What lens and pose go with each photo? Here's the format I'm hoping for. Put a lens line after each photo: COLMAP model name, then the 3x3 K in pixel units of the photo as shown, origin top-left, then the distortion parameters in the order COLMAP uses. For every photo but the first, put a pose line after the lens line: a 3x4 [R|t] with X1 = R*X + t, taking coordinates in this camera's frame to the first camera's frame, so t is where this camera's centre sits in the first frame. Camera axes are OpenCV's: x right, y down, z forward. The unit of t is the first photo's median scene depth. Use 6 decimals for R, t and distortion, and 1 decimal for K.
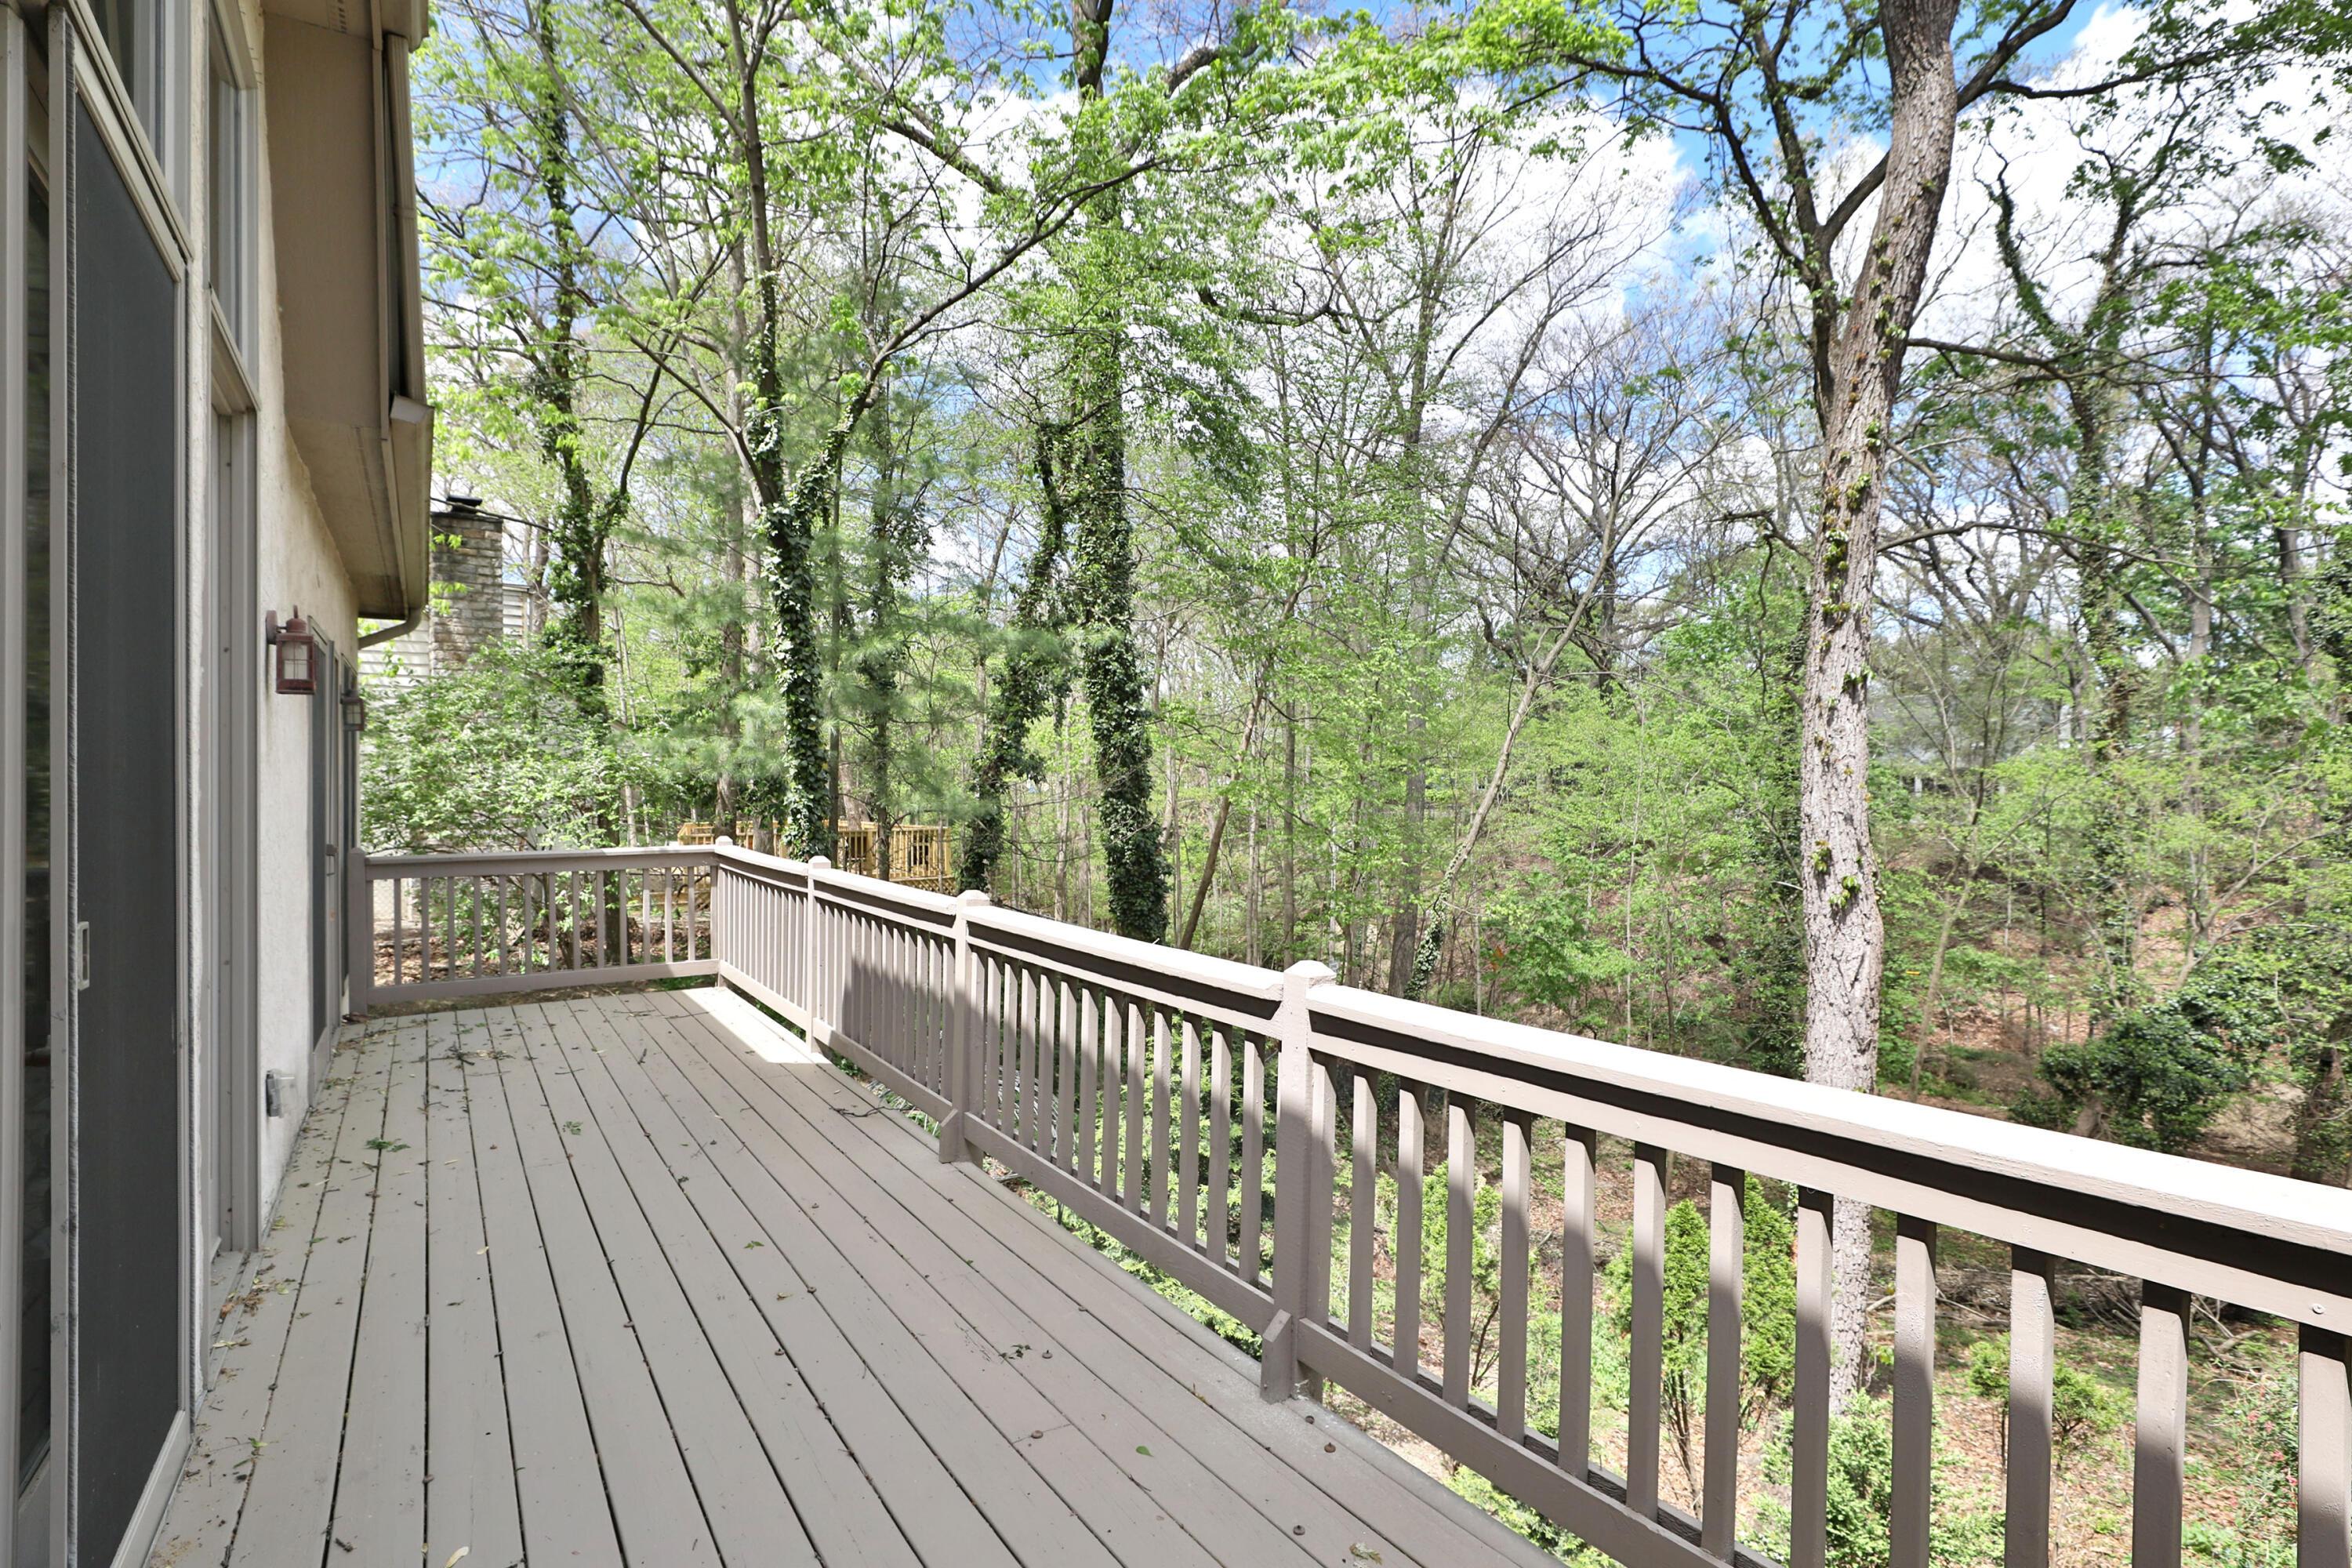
lens RADIAL K [[1125.7, 0, 1176.0], [0, 1125.7, 784.0], [0, 0, 1]] dist [-0.045857, 0.011708]
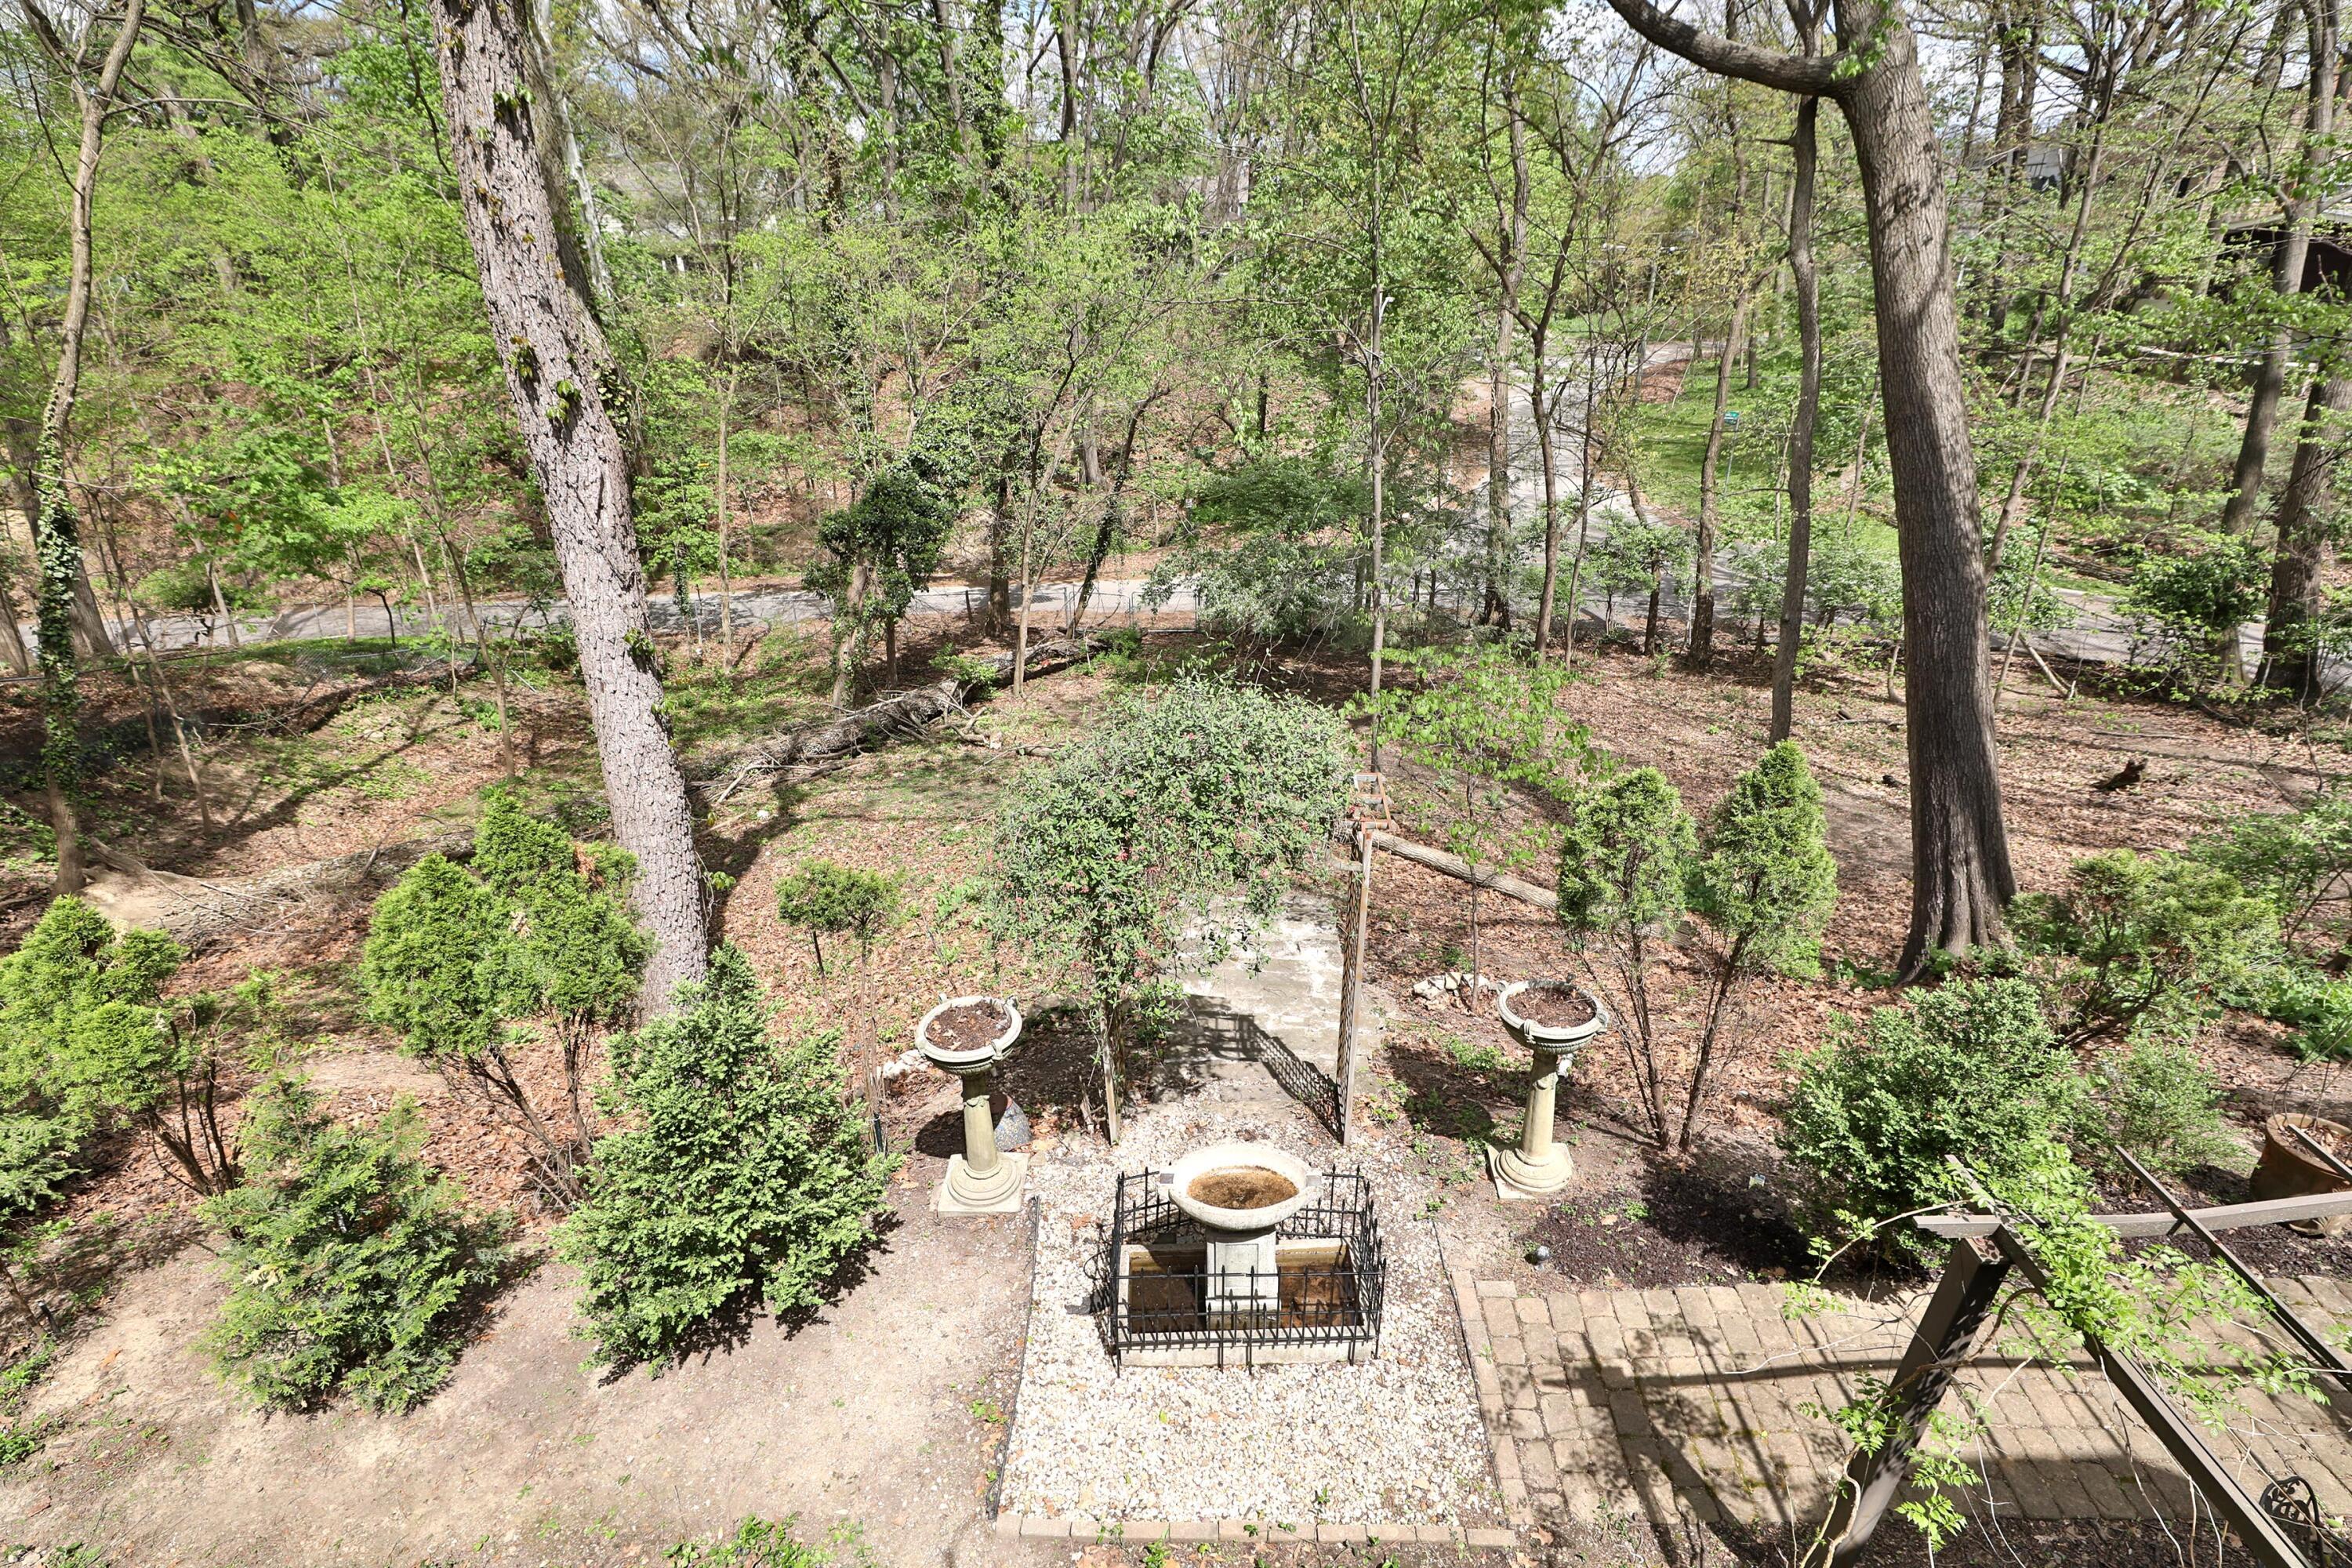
lens RADIAL K [[1125.7, 0, 1176.0], [0, 1125.7, 784.0], [0, 0, 1]] dist [-0.045857, 0.011708]
pose [[0.566026, -0.362569, 0.740377, 0.073251], [0.015476, 0.902608, 0.430184, 0.004136], [-0.824242, -0.232037, 0.516511, 0.069082]]
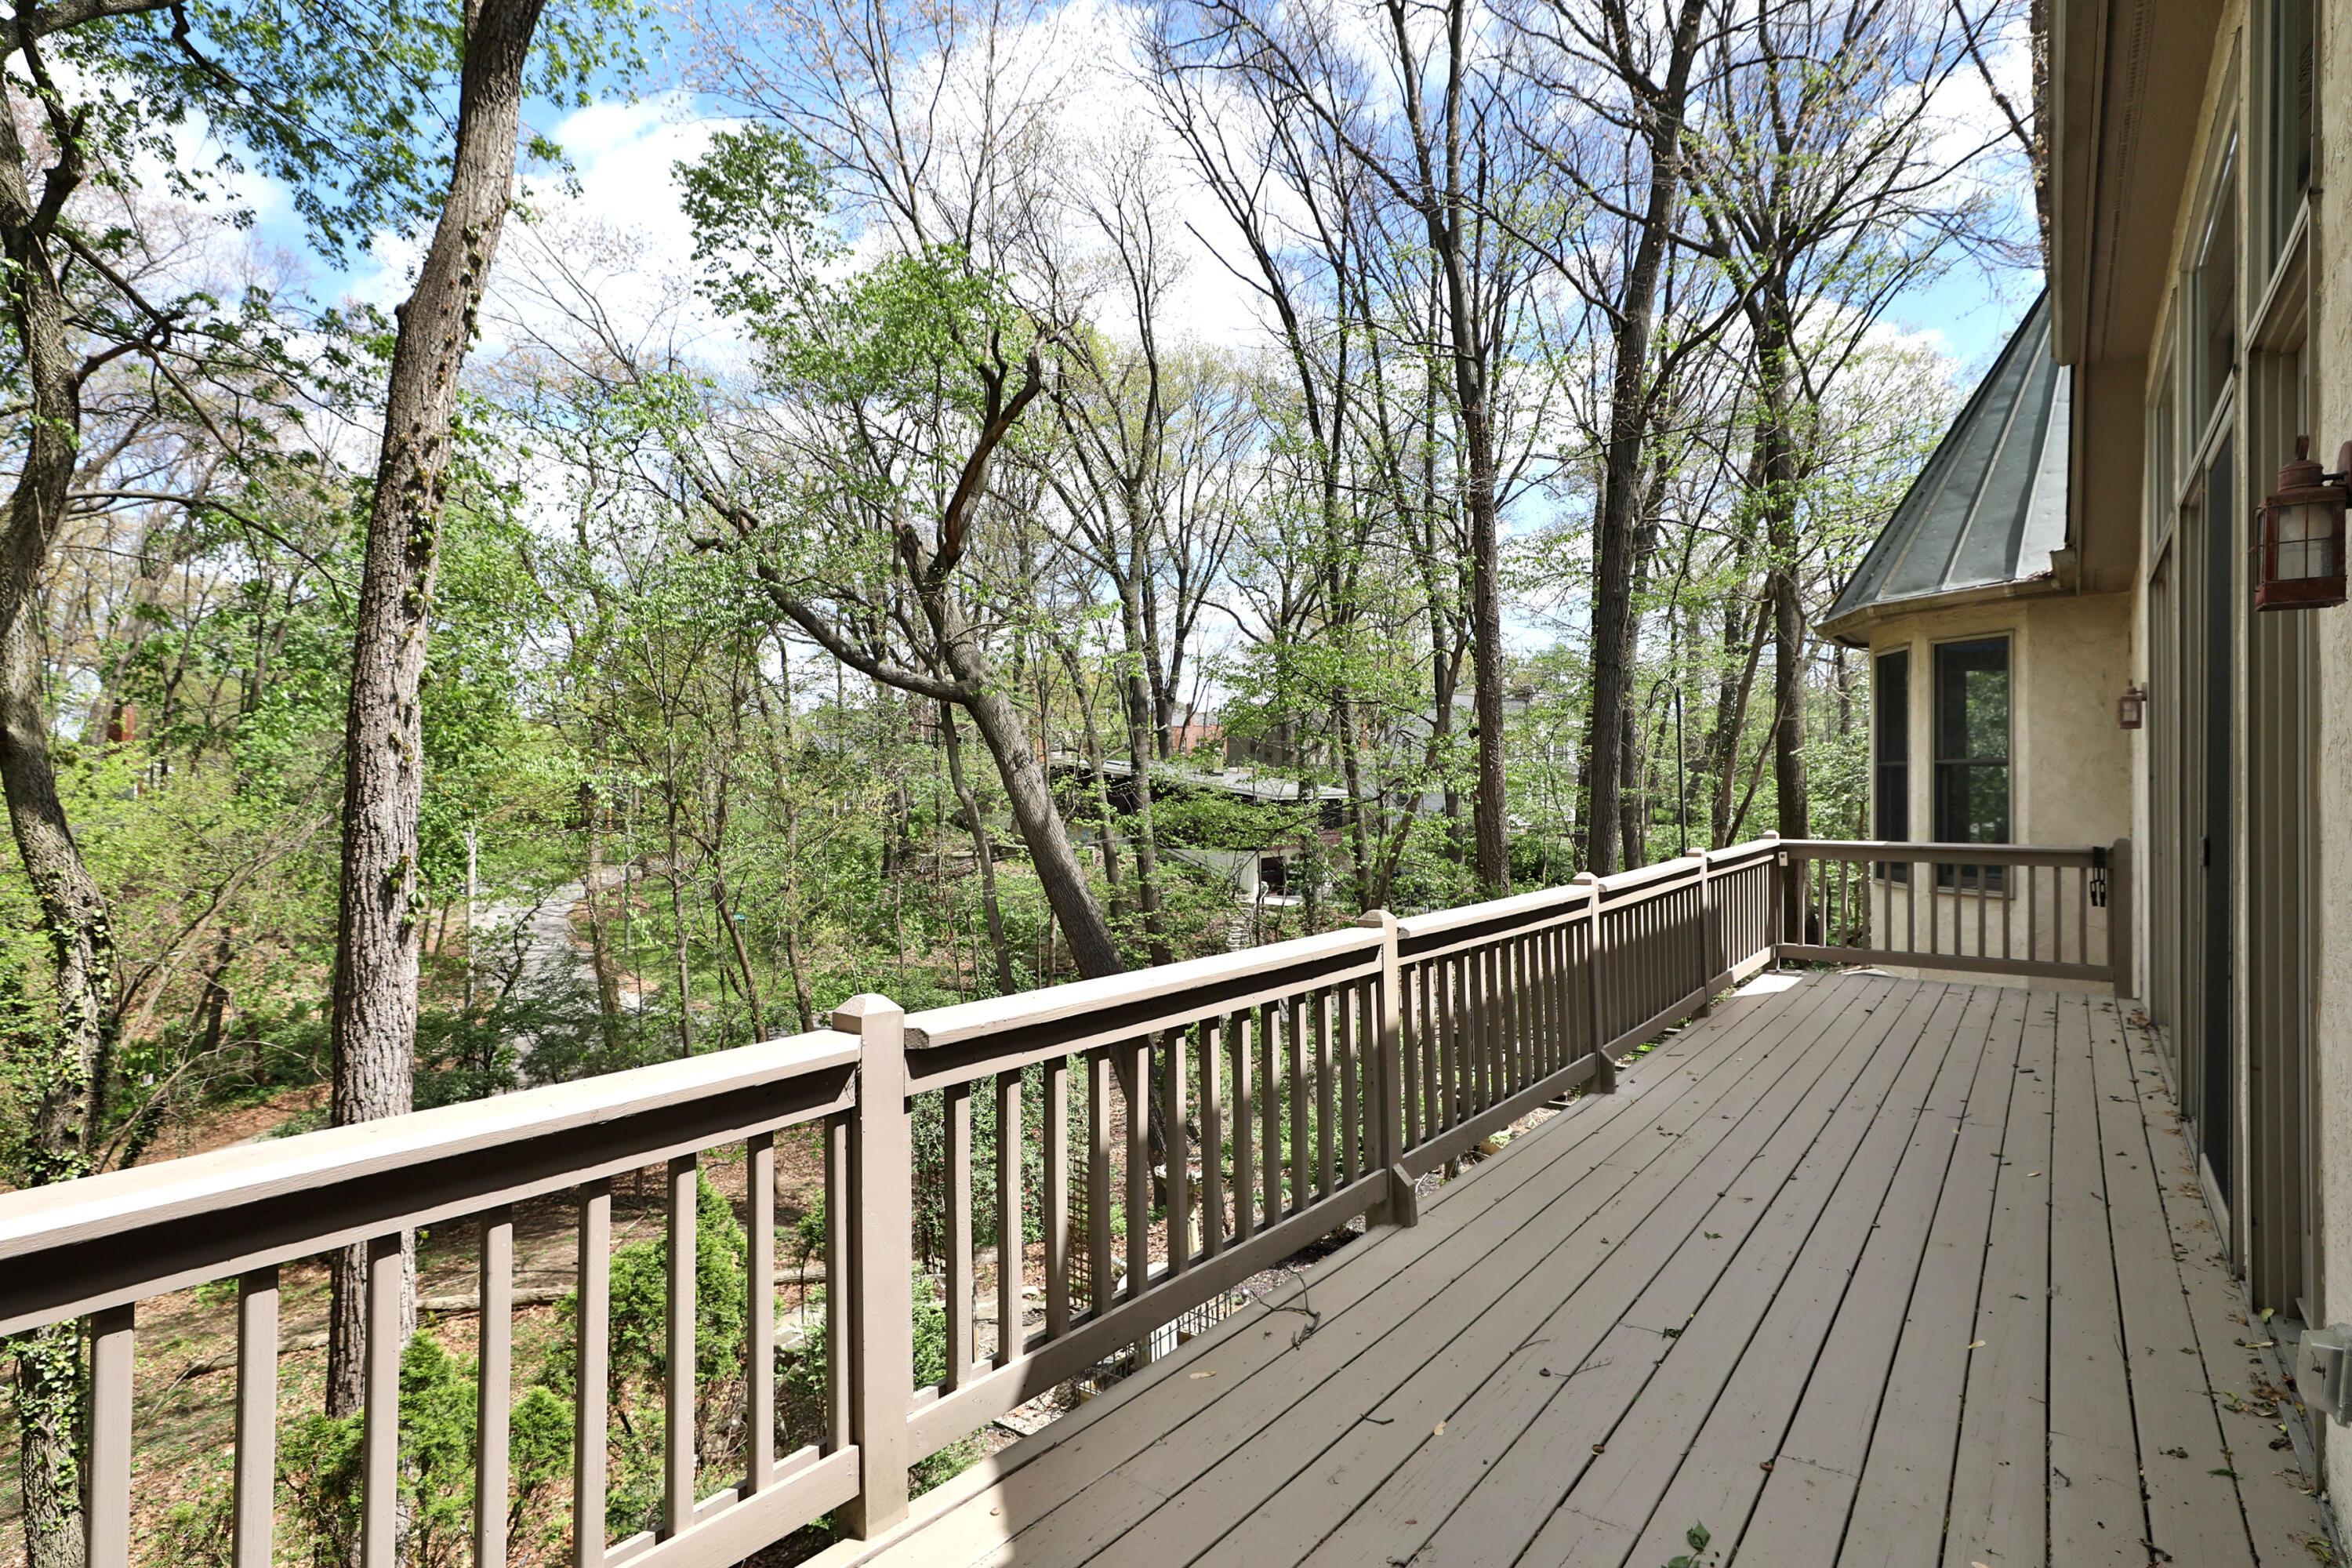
lens RADIAL K [[1111.9, 0, 1176.0], [0, 1111.9, 784.0], [0, 0, 1]] dist [-0.090383, 0.016119]
pose [[-0.286673, 0.011668, 0.957957, -0.200119], [0.008453, 0.999918, -0.009649, 0.003661], [-0.957991, 0.005331, -0.286748, 0.298276]]
